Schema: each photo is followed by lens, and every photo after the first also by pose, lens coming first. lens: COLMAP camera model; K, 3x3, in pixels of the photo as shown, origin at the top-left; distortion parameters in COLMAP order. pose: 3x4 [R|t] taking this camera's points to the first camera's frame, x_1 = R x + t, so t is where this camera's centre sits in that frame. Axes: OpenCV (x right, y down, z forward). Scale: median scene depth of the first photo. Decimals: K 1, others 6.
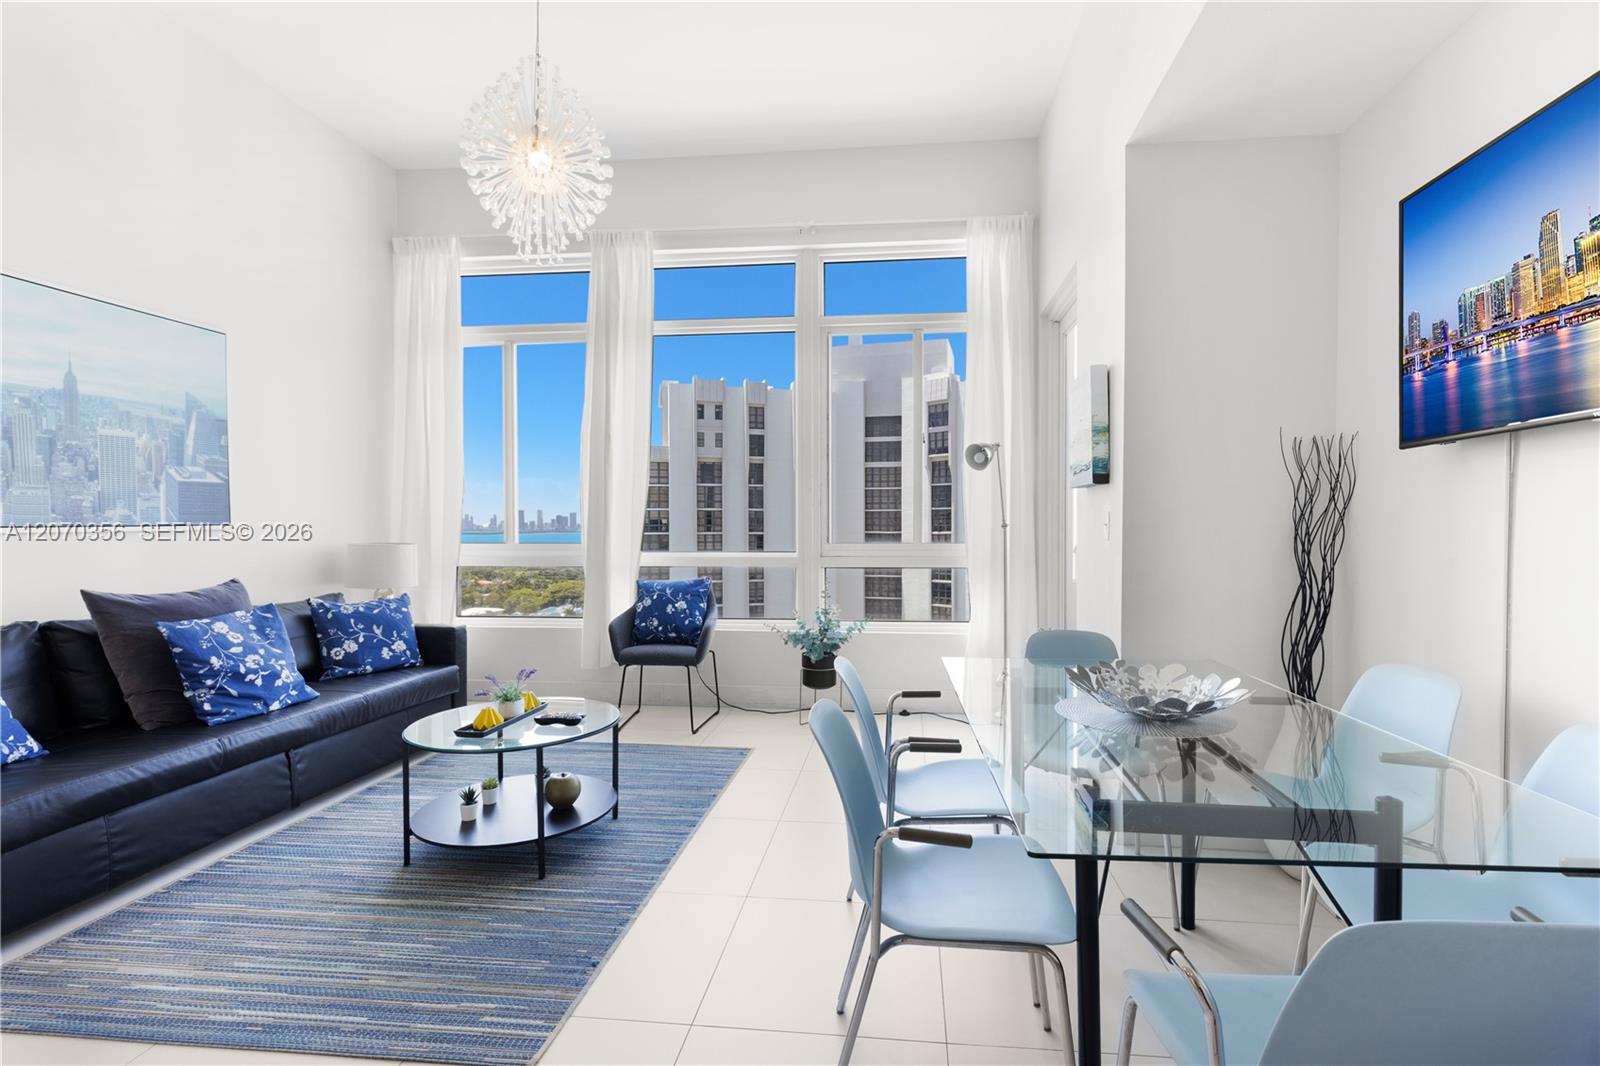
lens RADIAL K [[739.2, 0, 830.5], [0, 739.2, 532.7], [0, 0, 1]] dist [0.010447, -0.000628]
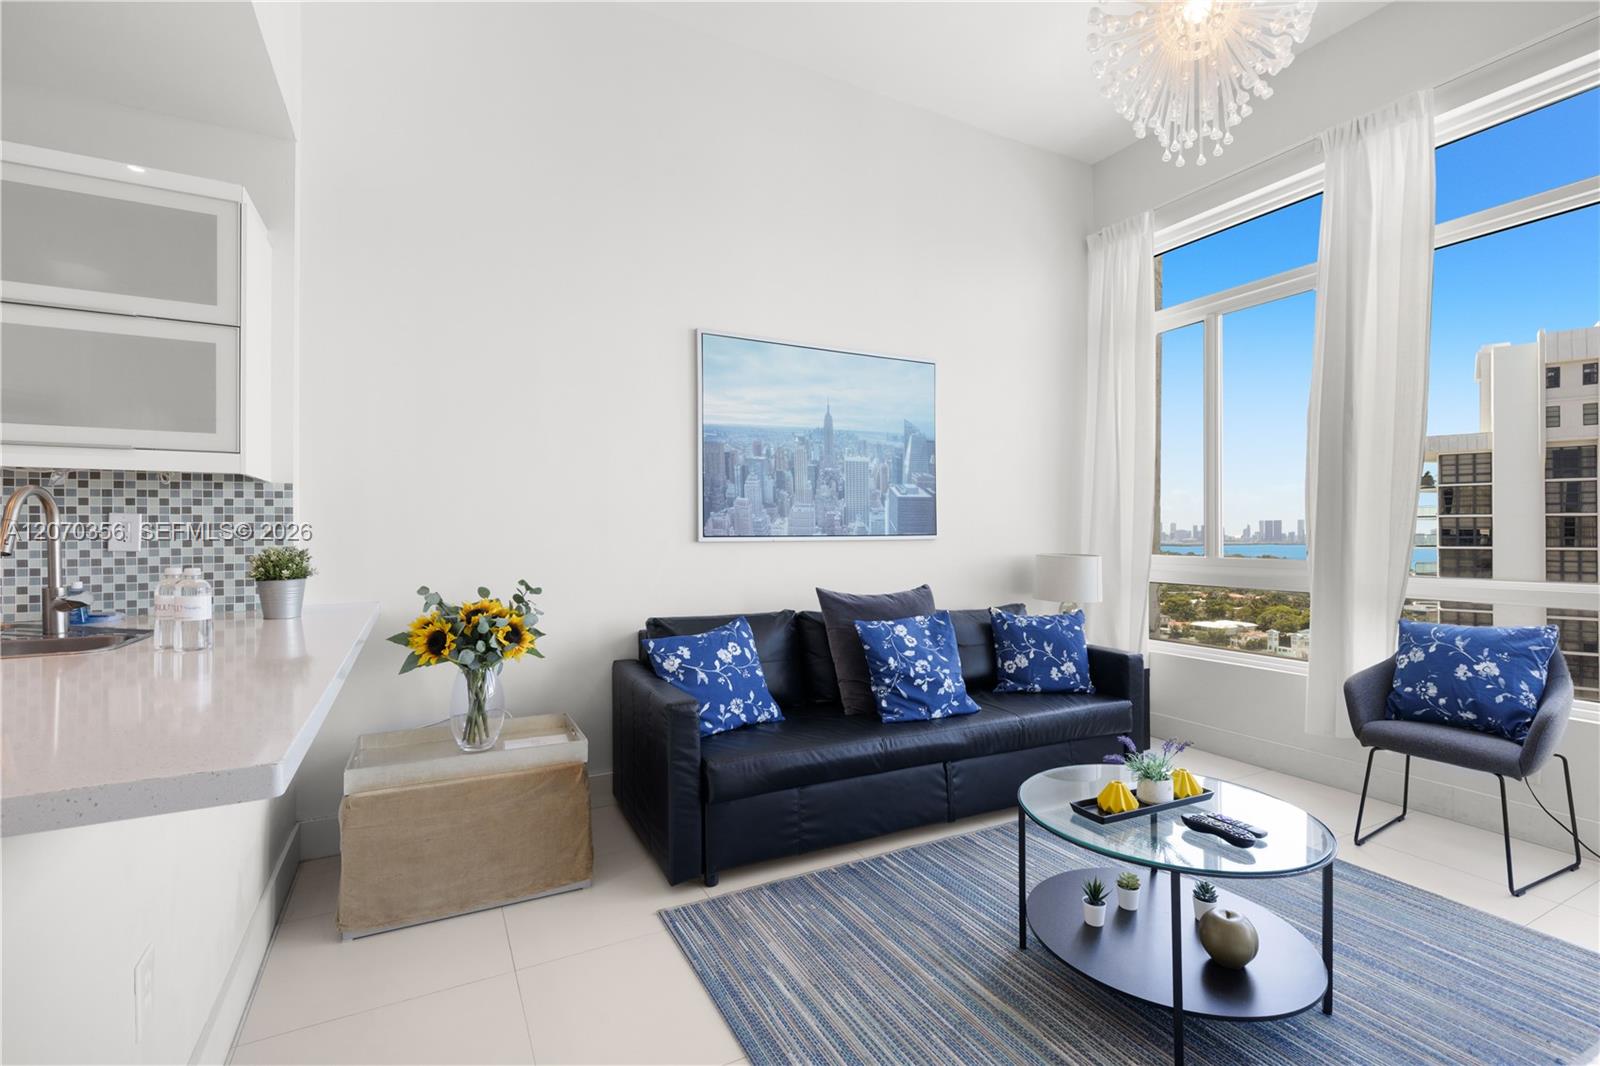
lens RADIAL K [[722.3, 0, 806.6], [0, 722.3, 529.8], [0, 0, 1]] dist [0.008048, -0.000807]
pose [[0.563061, -0.003300, -0.826409, -0.026286], [-0.011883, 0.999856, -0.012089, -0.002760], [0.826330, 0.016627, 0.562941, 0.232178]]
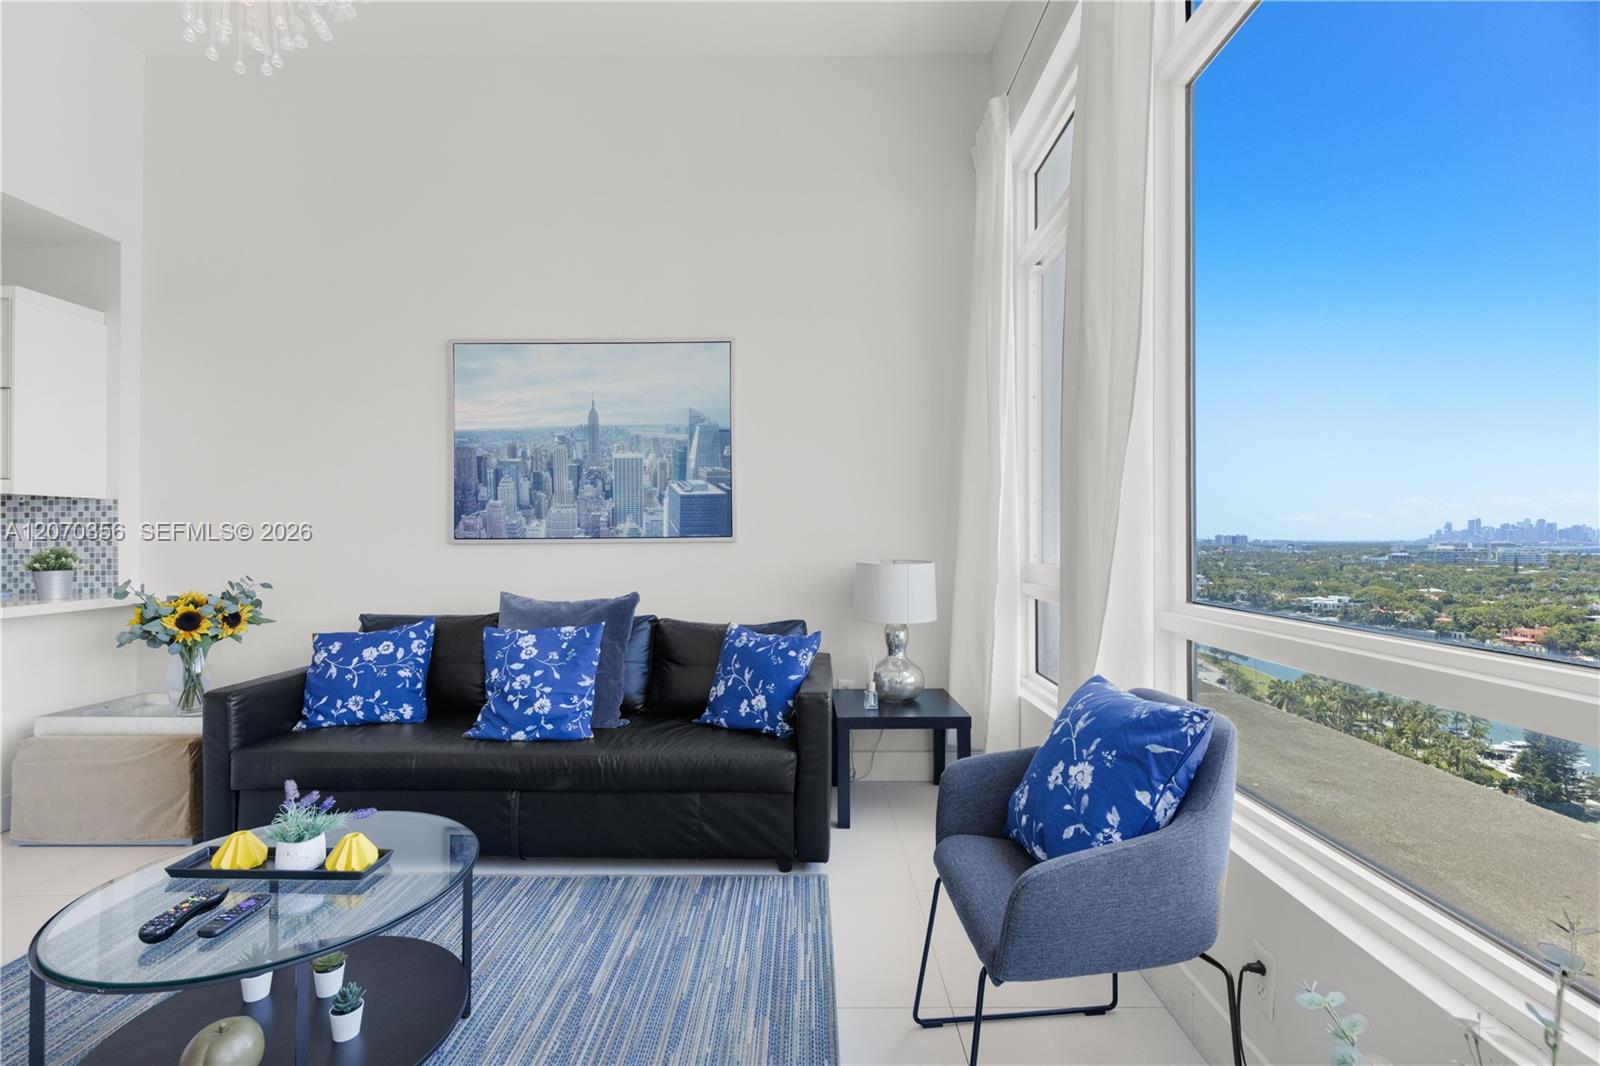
lens RADIAL K [[746.8, 0, 807.2], [0, 746.8, 526.7], [0, 0, 1]] dist [0.003472, 0.000067]
pose [[0.107772, -0.010191, -0.994123, 0.164832], [-0.011471, 0.999868, -0.011494, -0.013813], [0.994109, 0.012643, 0.107641, 0.980993]]
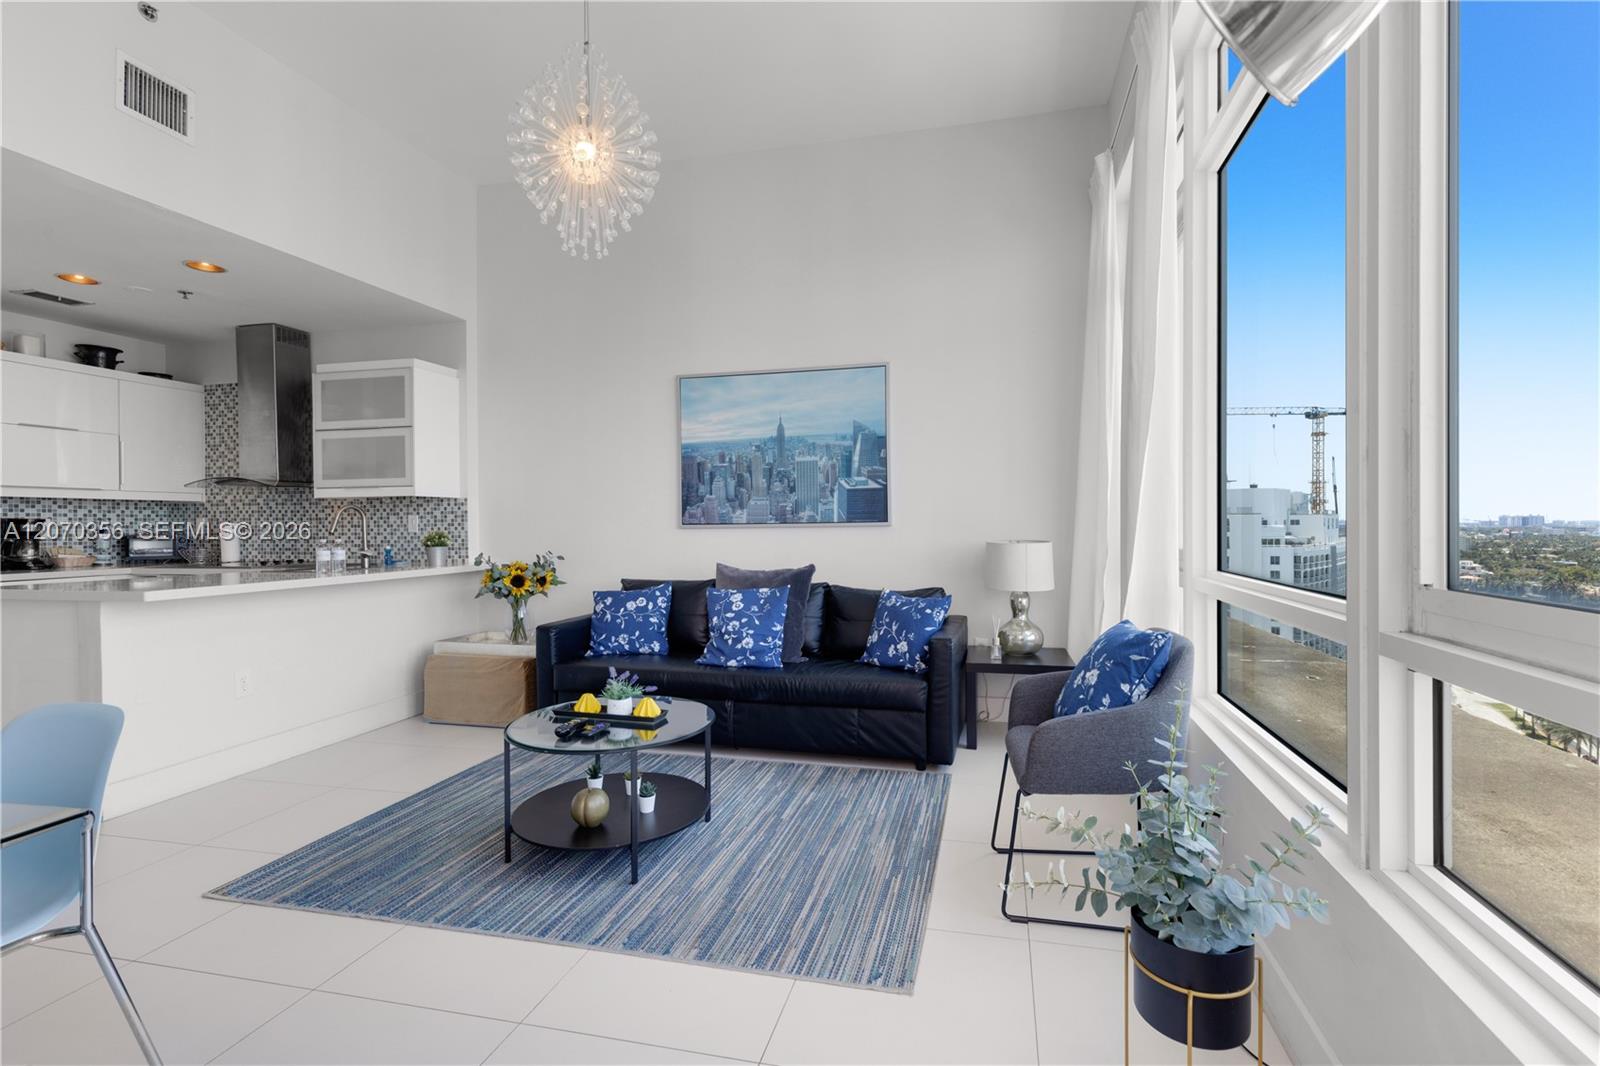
lens RADIAL K [[755.0, 0, 810.4], [0, 755.0, 526.3], [0, 0, 1]] dist [0.009517, 0.000772]
pose [[-0.133378, 0.010665, -0.991008, 0.424971], [-0.005275, 0.999920, 0.011471, -0.016910], [0.991051, 0.006758, -0.133311, 1.027394]]
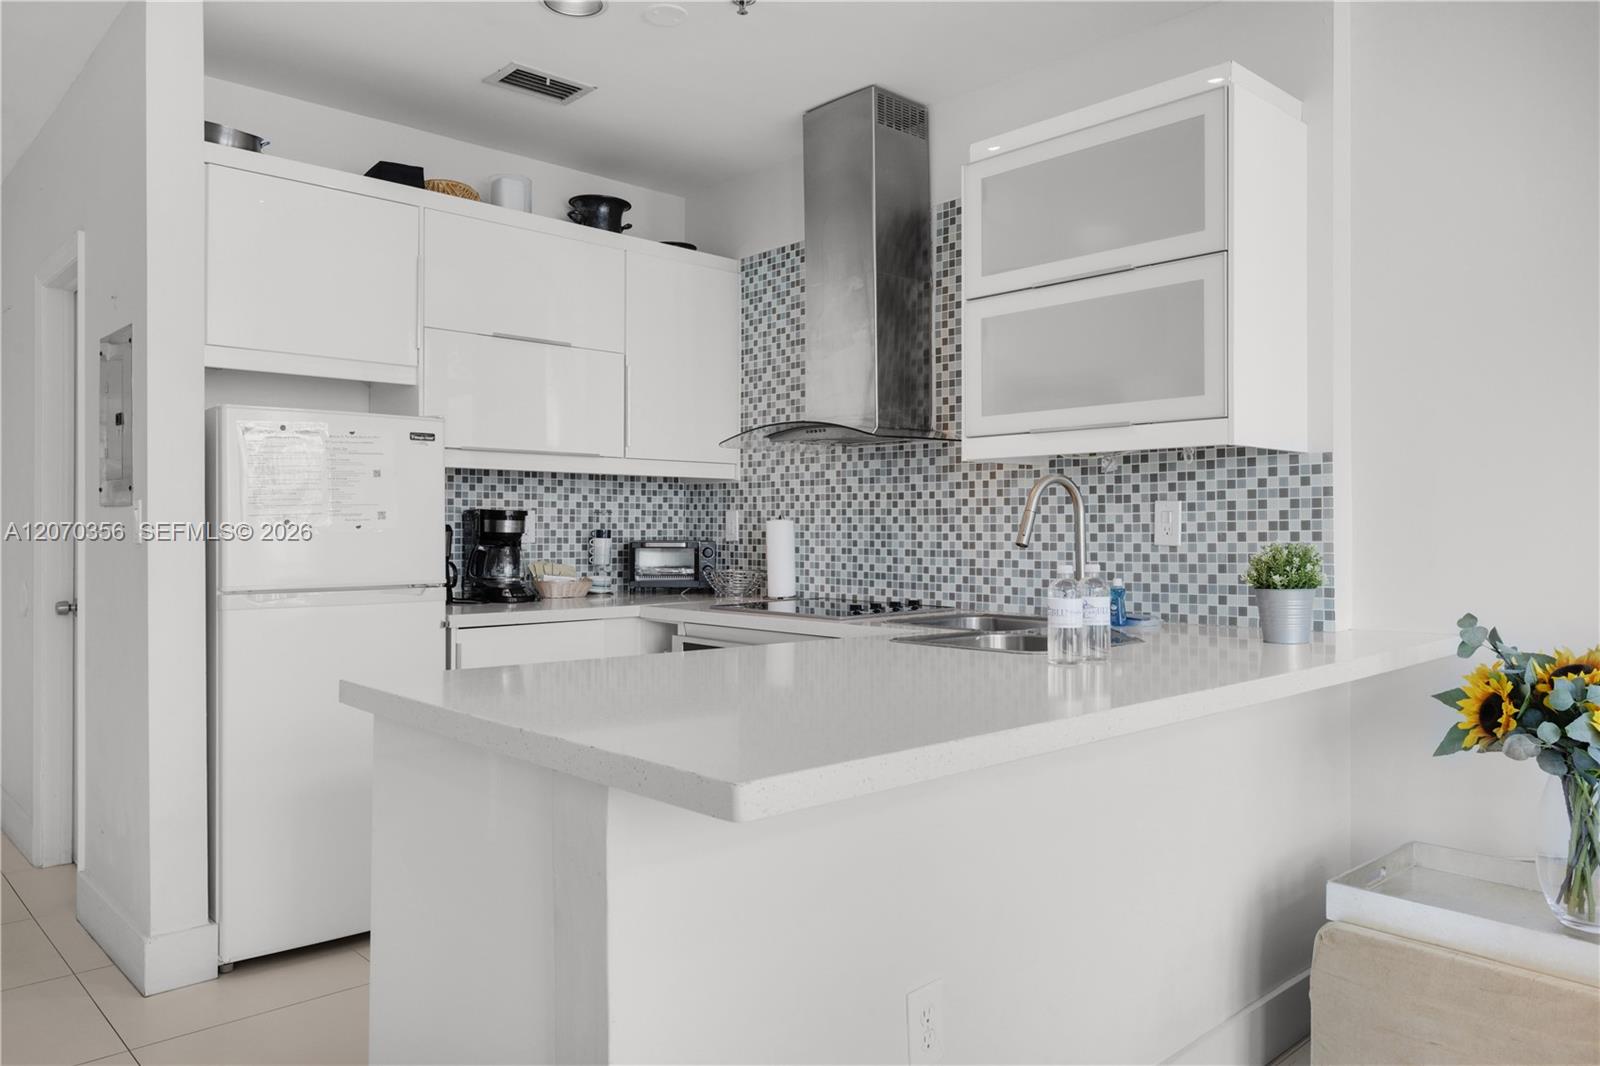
lens RADIAL K [[1104.9, 0, 815.0], [0, 1104.9, 522.0], [0, 0, 1]] dist [-0.004483, 0.000250]
pose [[-0.646084, -0.000660, -0.763266, -0.092038], [-0.008307, 0.999946, 0.006168, -0.004954], [0.763221, 0.010326, -0.646055, 0.426812]]
